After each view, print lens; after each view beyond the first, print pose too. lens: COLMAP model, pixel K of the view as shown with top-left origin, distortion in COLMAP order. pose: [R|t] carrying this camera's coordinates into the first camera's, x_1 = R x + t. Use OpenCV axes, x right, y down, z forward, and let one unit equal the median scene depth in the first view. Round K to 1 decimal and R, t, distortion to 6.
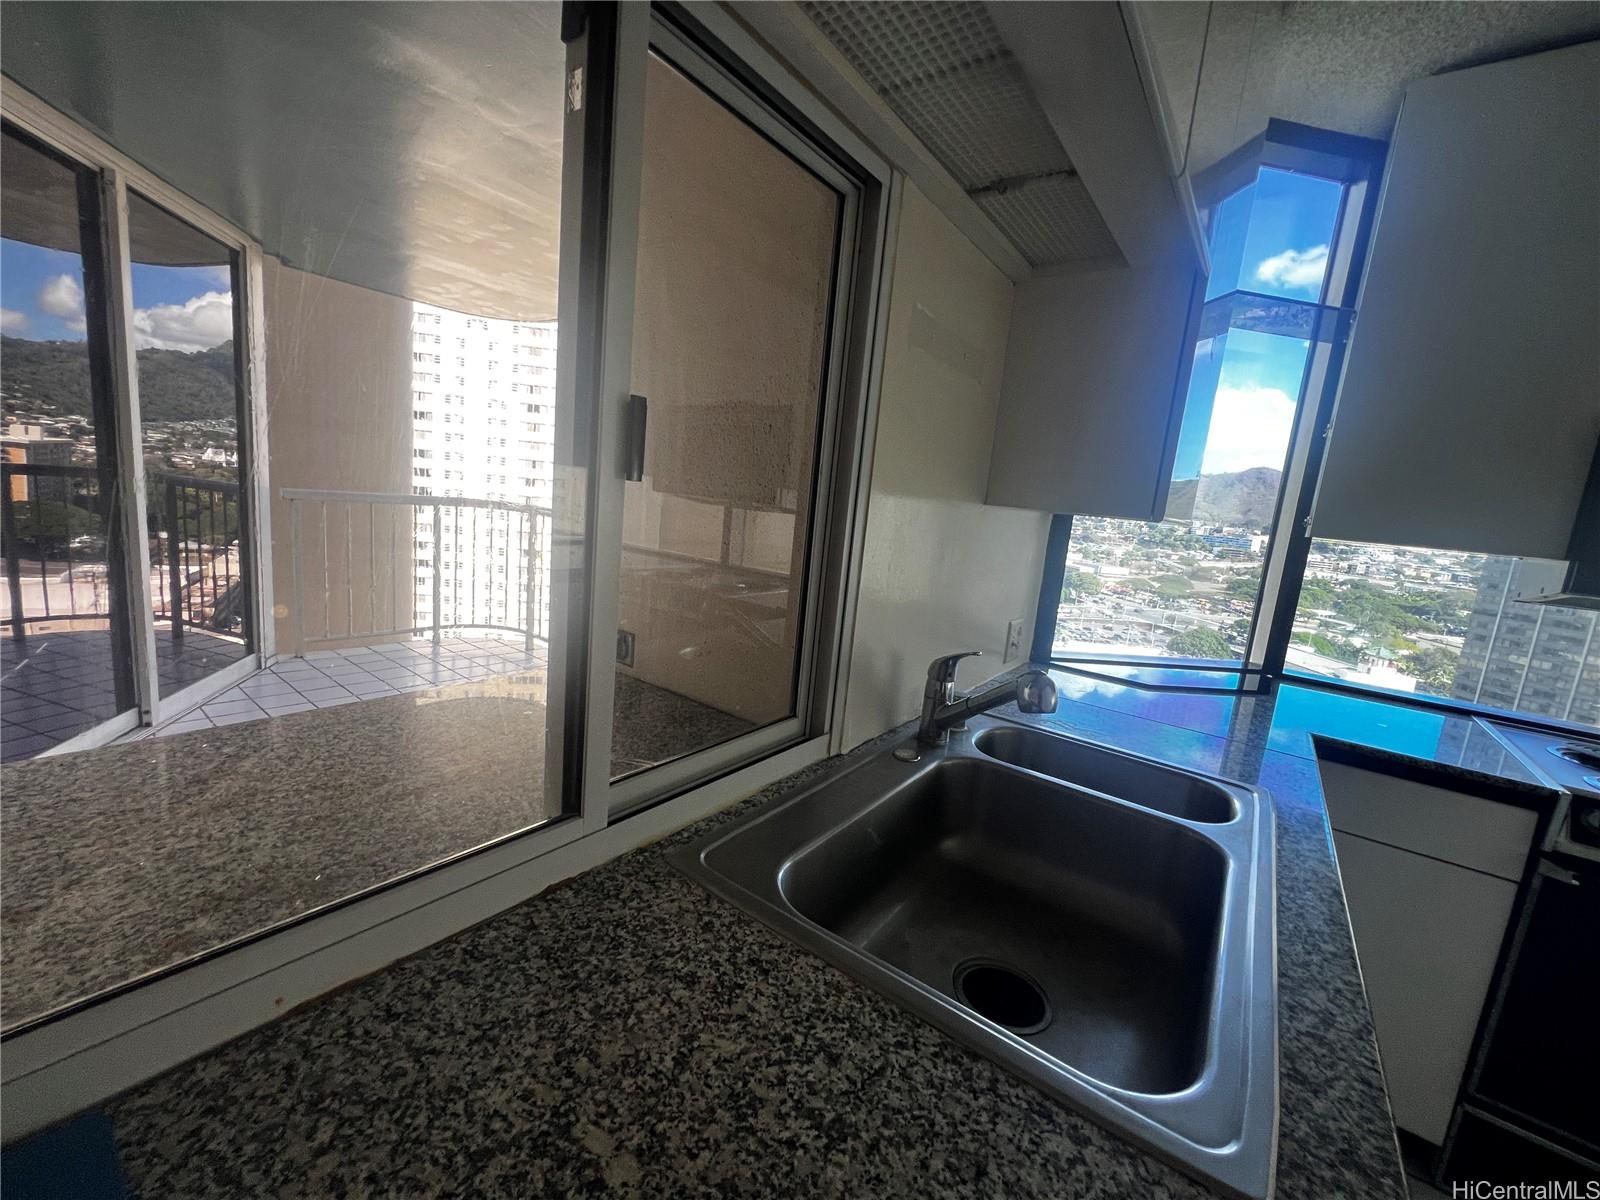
lens RADIAL K [[639.6, 0, 804.2], [0, 639.6, 602.6], [0, 0, 1]] dist [-0.002225, 0.000098]
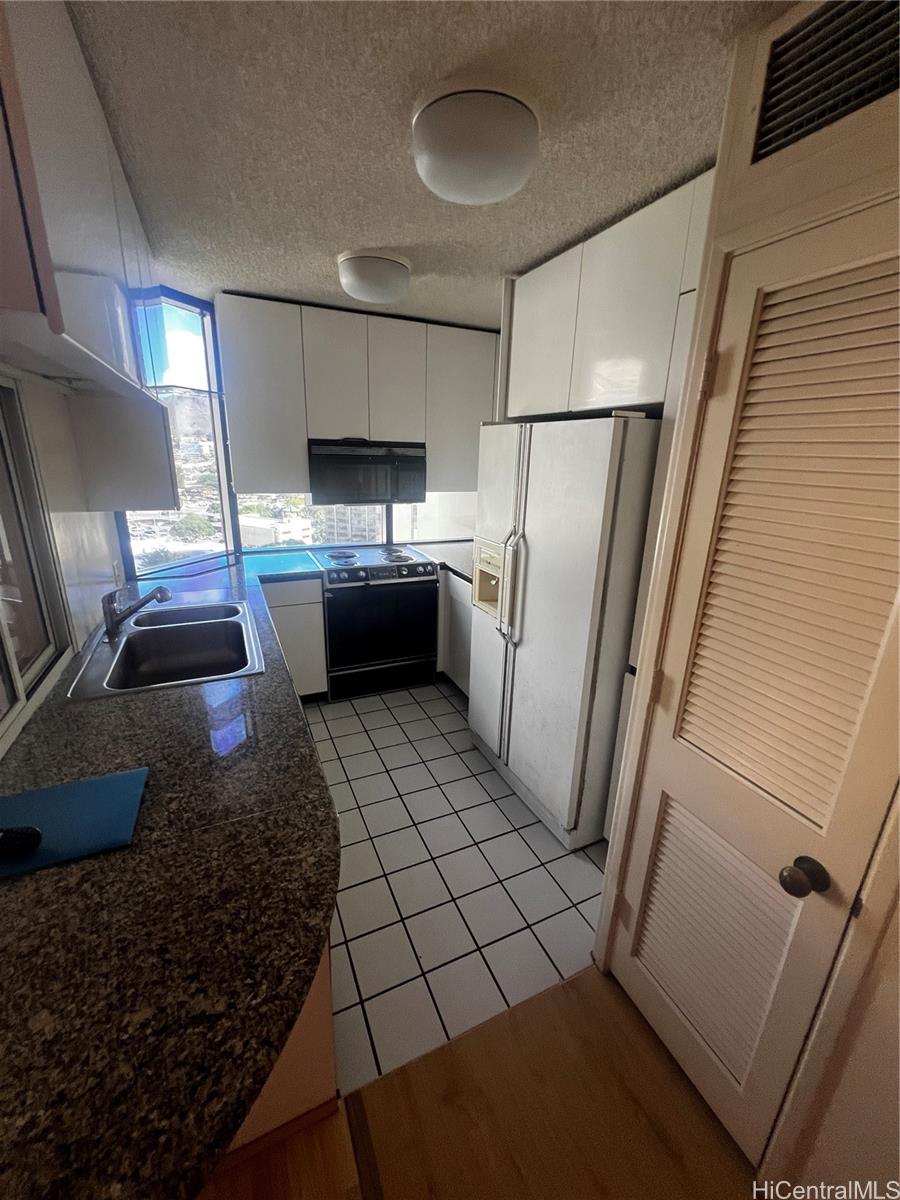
lens RADIAL K [[480.2, 0, 447.9], [0, 480.2, 594.0], [0, 0, 1]] dist [-0.004940, 0.001117]
pose [[0.482870, -0.326762, 0.812443, -0.387330], [0.162973, 0.945097, 0.283253, -0.131752], [-0.860393, -0.004368, 0.509613, -0.581831]]
